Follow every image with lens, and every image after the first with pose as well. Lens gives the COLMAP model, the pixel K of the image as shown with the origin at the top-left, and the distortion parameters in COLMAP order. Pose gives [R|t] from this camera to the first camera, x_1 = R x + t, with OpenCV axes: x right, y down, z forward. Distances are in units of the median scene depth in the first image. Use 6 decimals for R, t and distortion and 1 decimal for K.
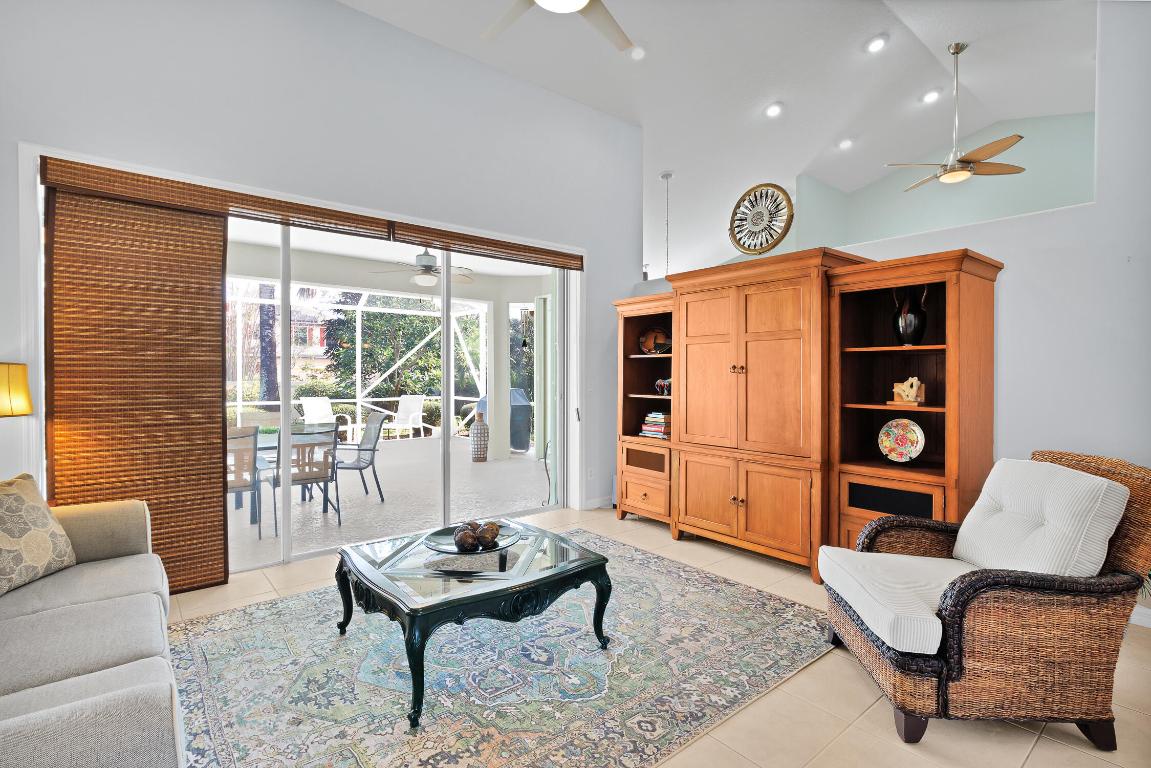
lens RADIAL K [[544.3, 0, 584.1], [0, 544.3, 382.0], [0, 0, 1]] dist [0.004968, 0.000424]
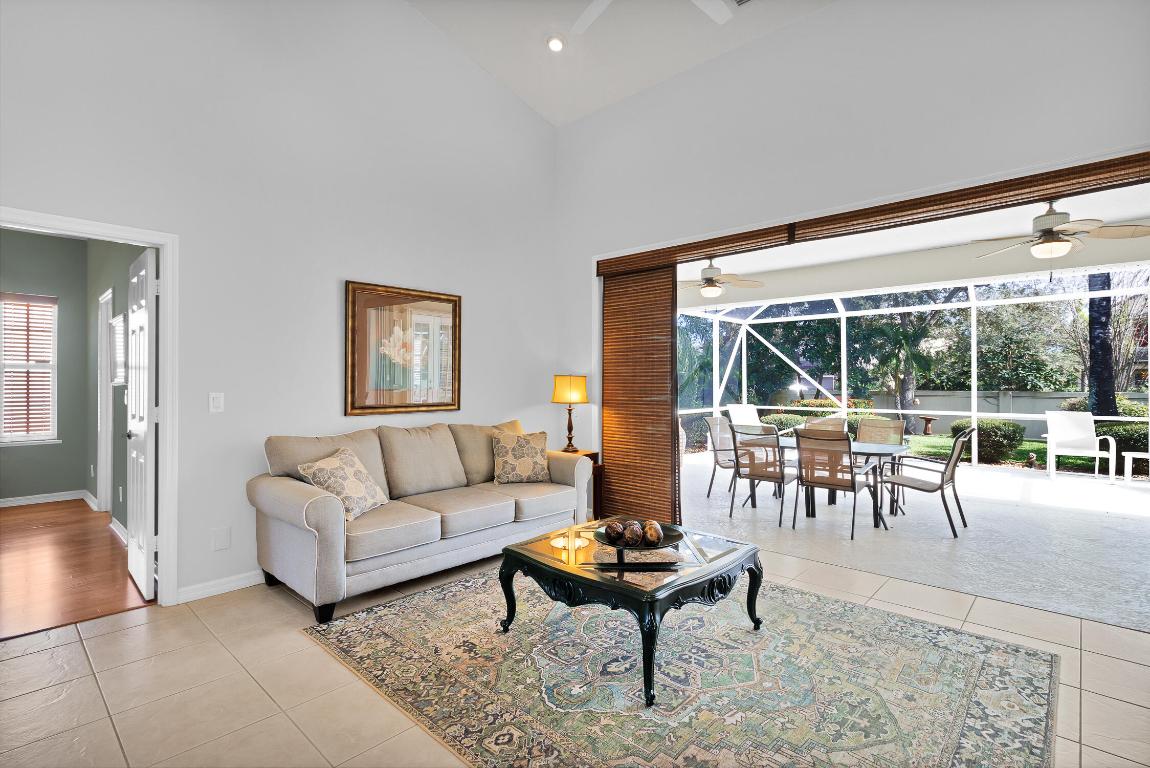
lens RADIAL K [[543.9, 0, 583.6], [0, 543.9, 382.3], [0, 0, 1]] dist [0.004968, 0.000424]
pose [[0.139912, -0.001284, -0.990163, 0.693750], [-0.015053, 0.999881, -0.003424, -0.004893], [0.990050, 0.015384, 0.139876, 0.625312]]
